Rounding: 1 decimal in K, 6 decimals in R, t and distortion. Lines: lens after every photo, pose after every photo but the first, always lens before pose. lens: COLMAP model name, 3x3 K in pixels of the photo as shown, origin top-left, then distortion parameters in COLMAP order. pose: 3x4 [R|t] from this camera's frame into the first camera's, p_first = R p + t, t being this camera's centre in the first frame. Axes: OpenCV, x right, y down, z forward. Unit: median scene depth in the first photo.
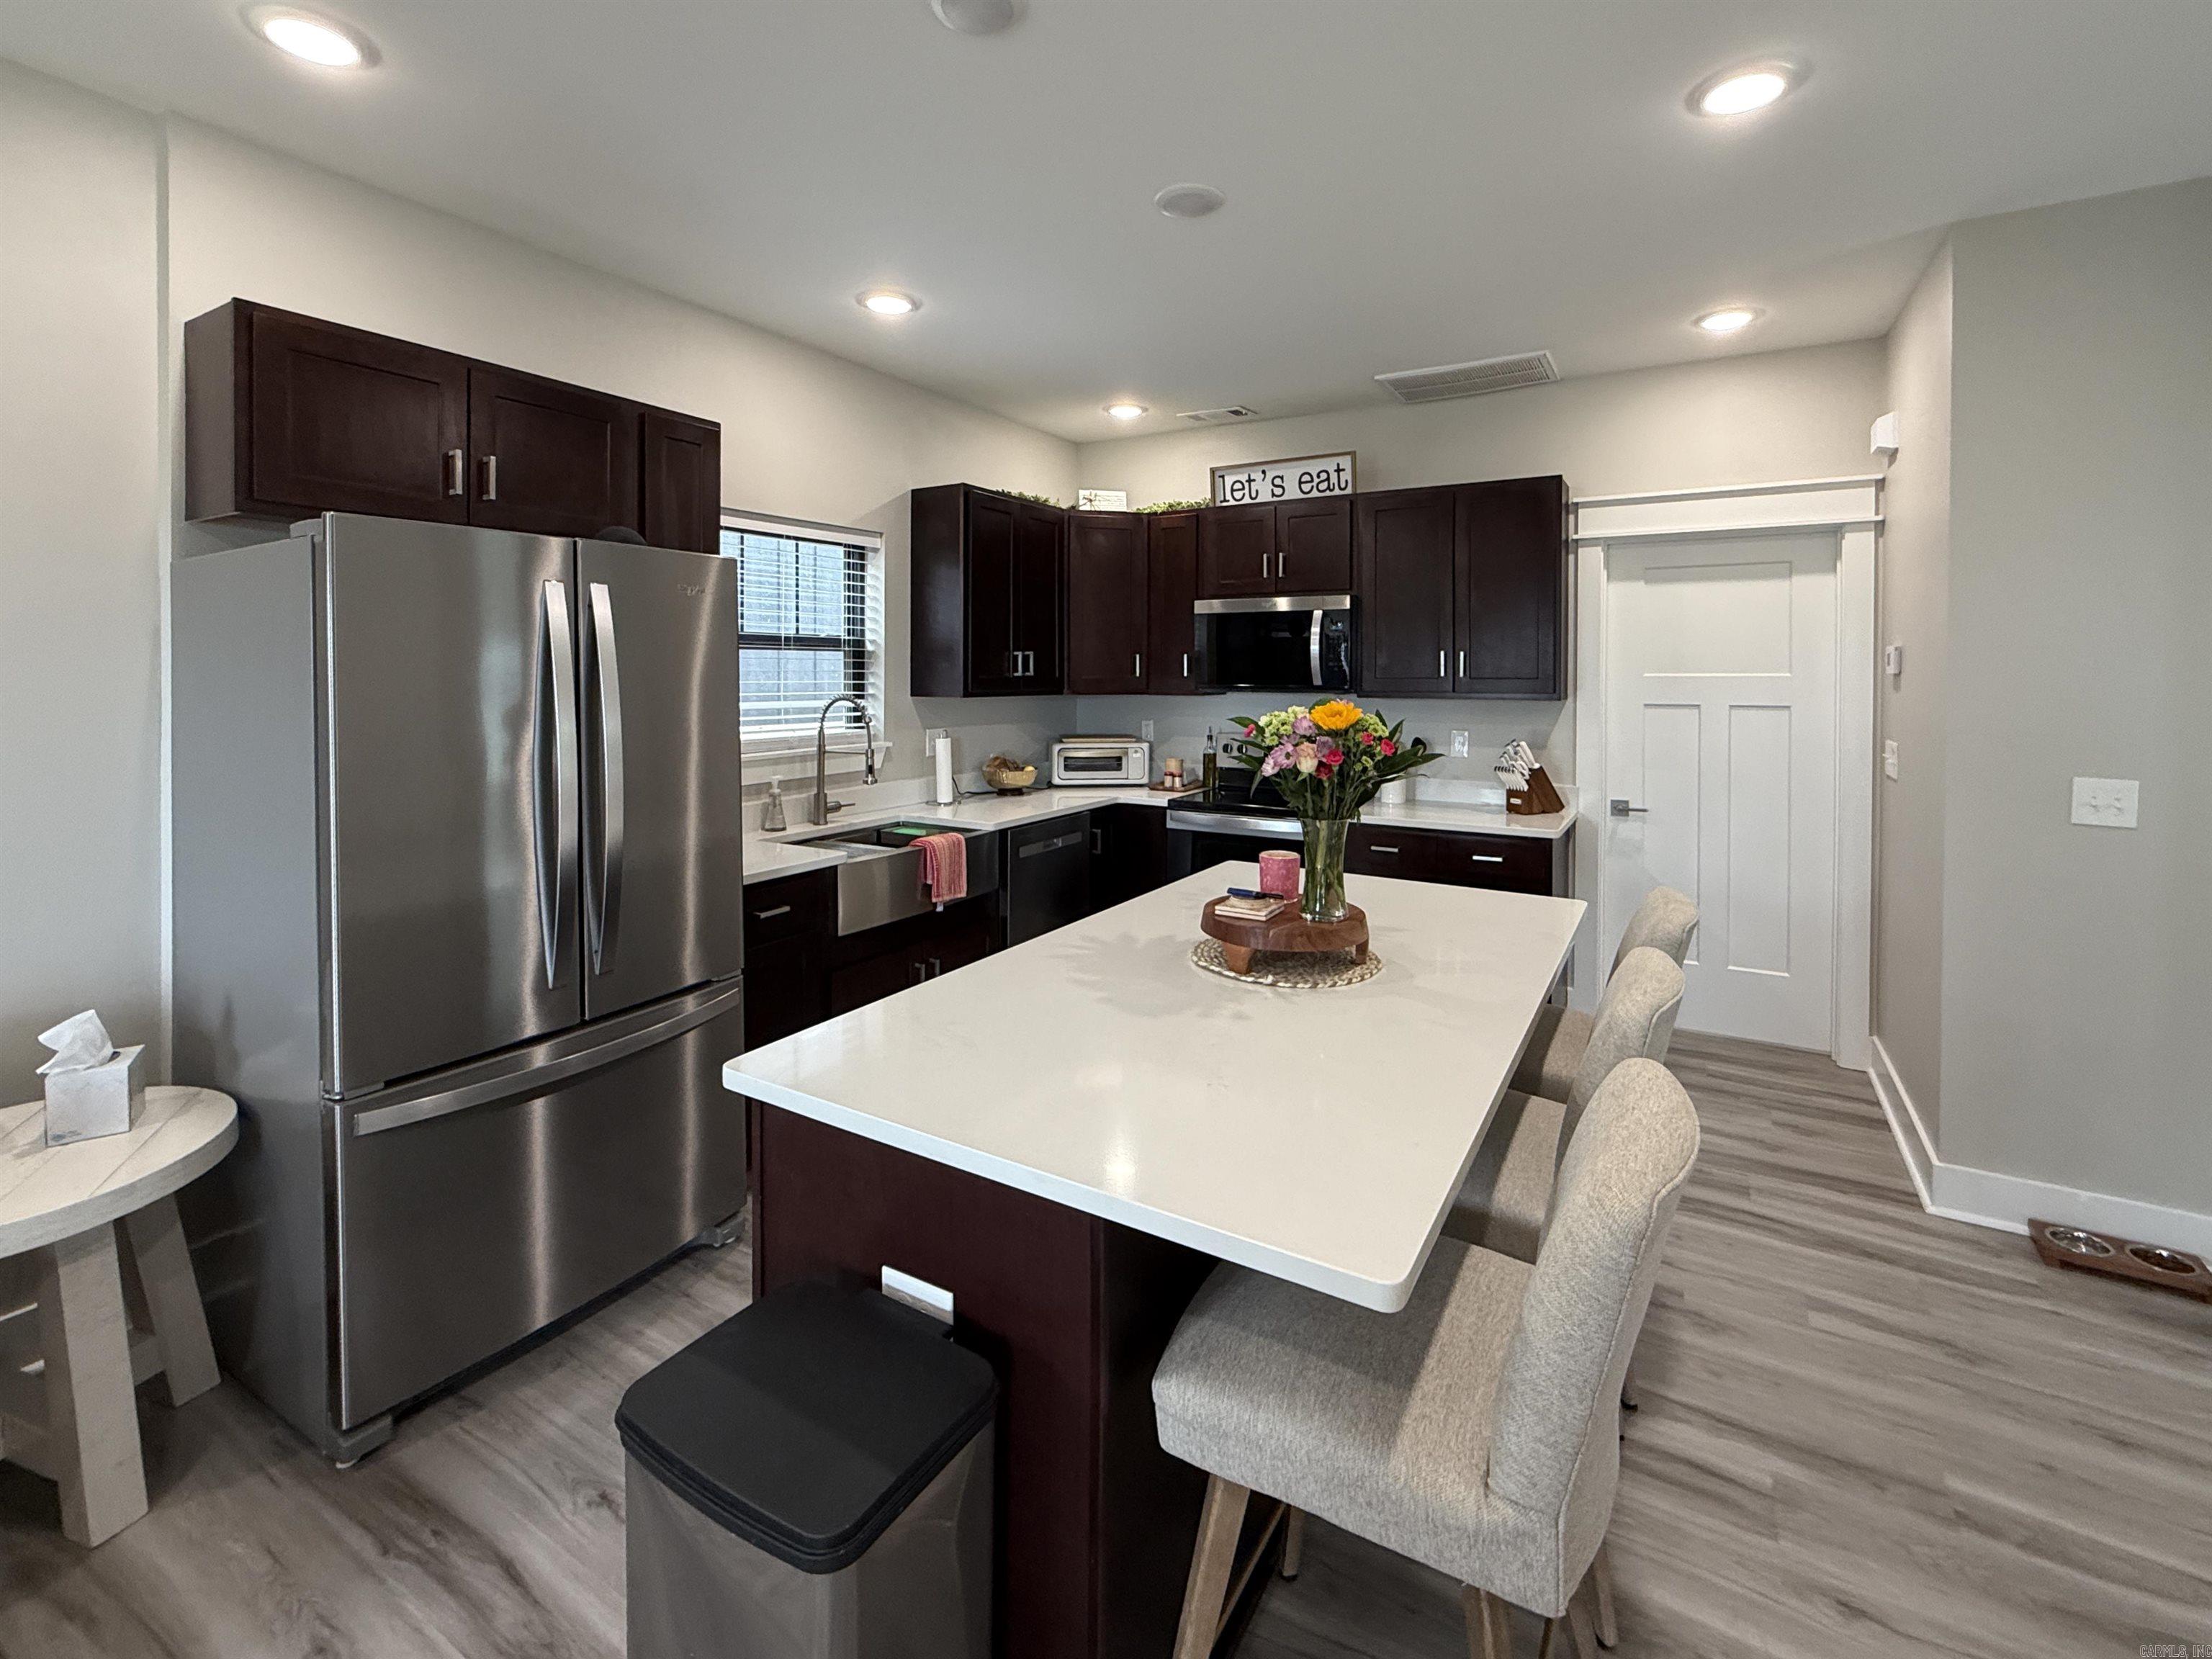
lens RADIAL K [[987.3, 0, 1115.0], [0, 987.3, 685.4], [0, 0, 1]] dist [-0.002199, 0.000536]
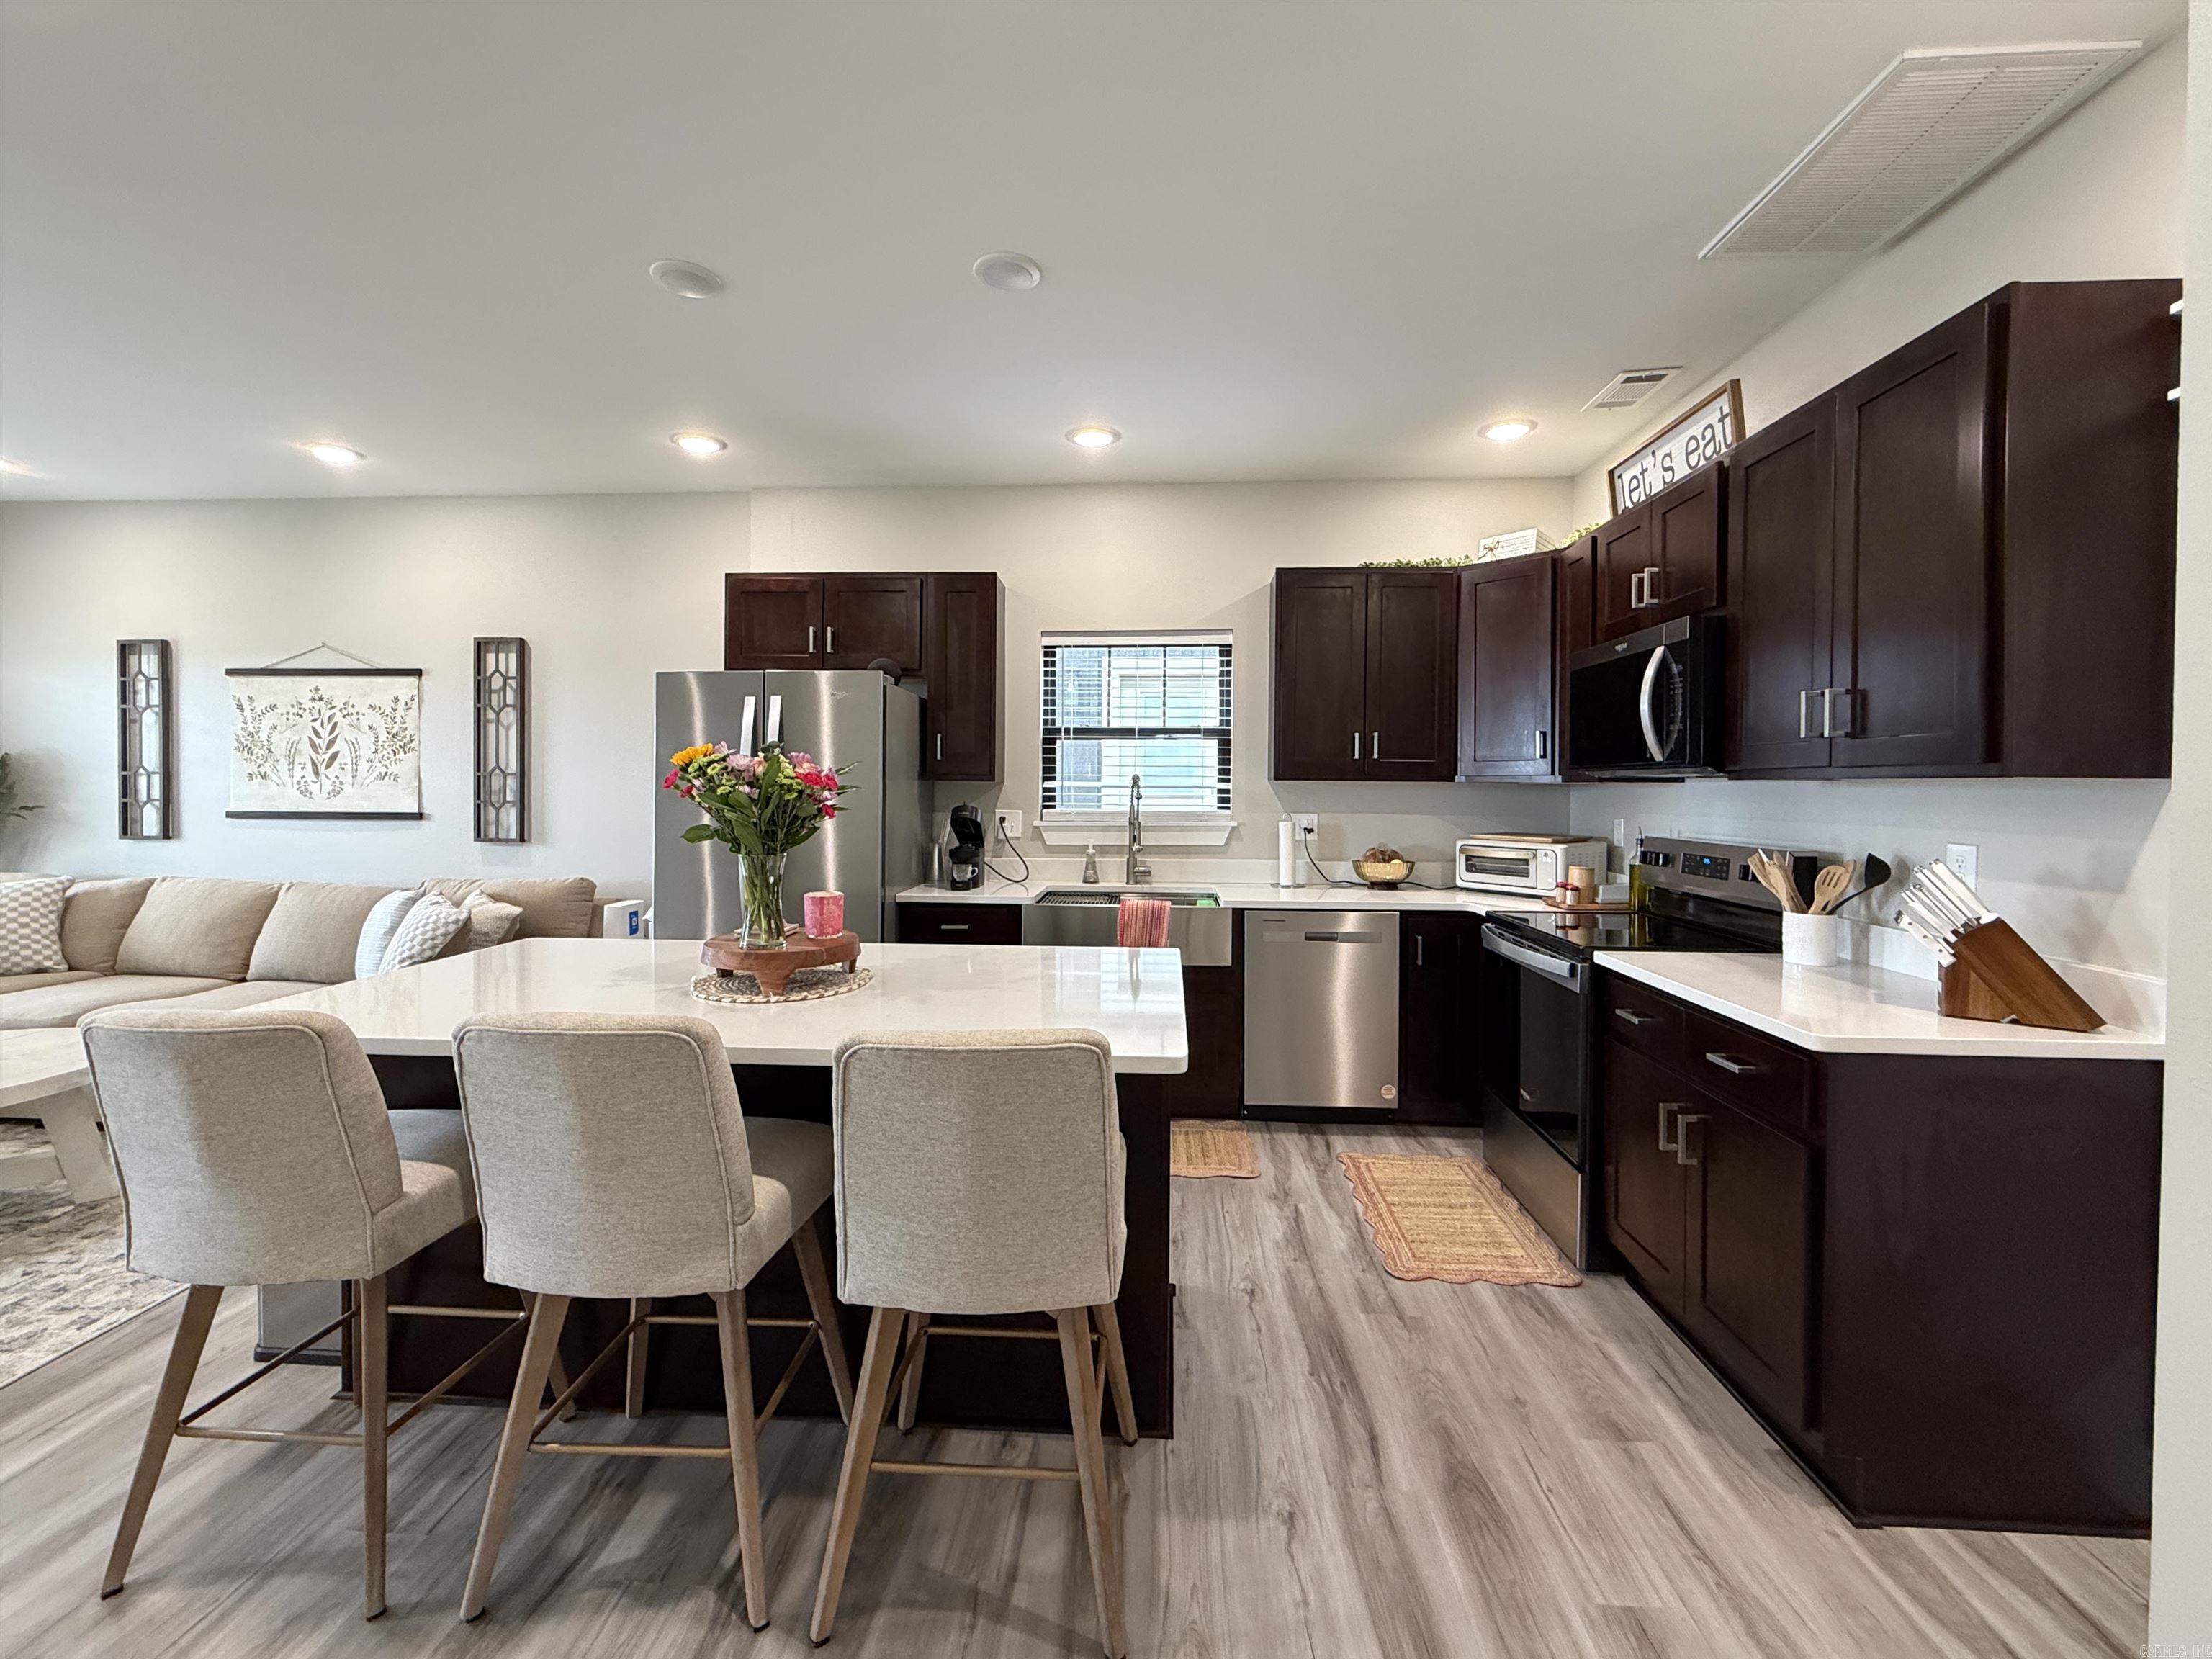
lens RADIAL K [[922.8, 0, 1123.6], [0, 922.8, 792.6], [0, 0, 1]] dist [-0.002134, 0.000298]
pose [[0.464946, 0.005270, -0.885323, 0.707634], [-0.017410, 0.999843, -0.003191, 0.035357], [0.885168, 0.016897, 0.464965, 0.492139]]
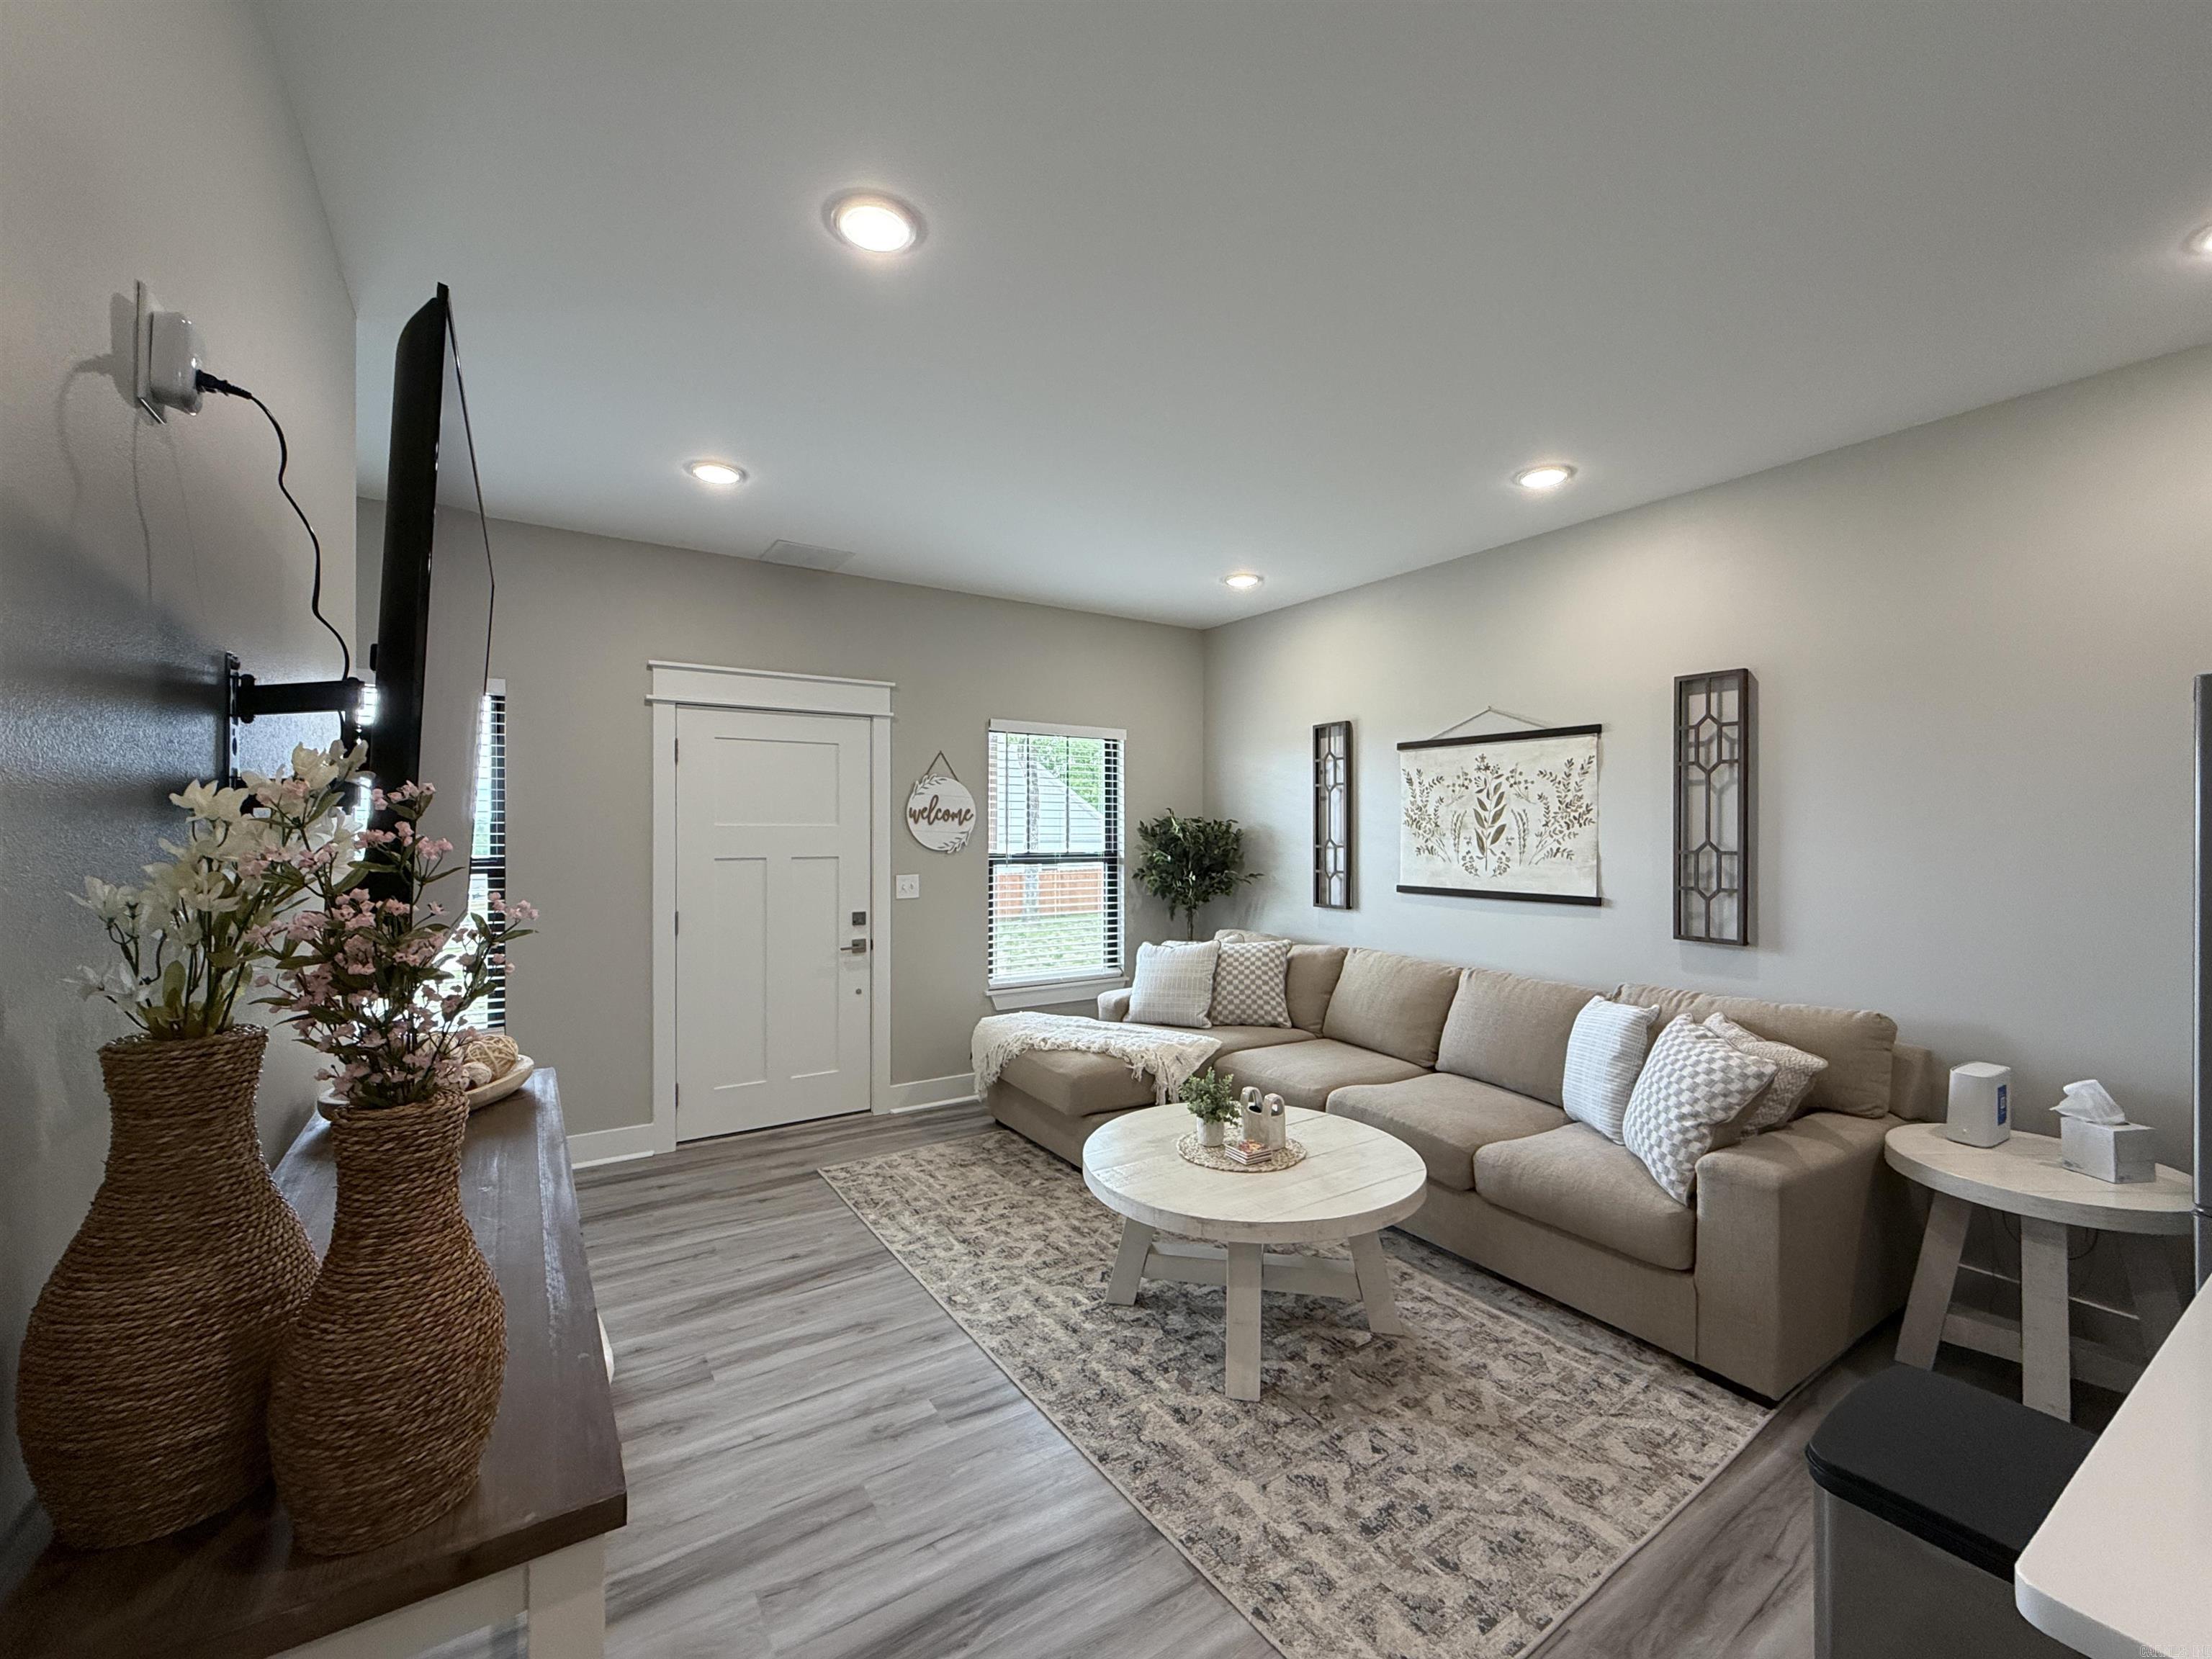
lens RADIAL K [[922.8, 0, 1103.7], [0, 922.8, 834.1], [0, 0, 1]] dist [-0.002134, 0.000298]
pose [[-0.441009, -0.006914, -0.897476, 0.331889], [-0.021338, 0.999768, 0.002783, 0.012947], [0.897249, 0.020378, -0.441055, 0.187865]]
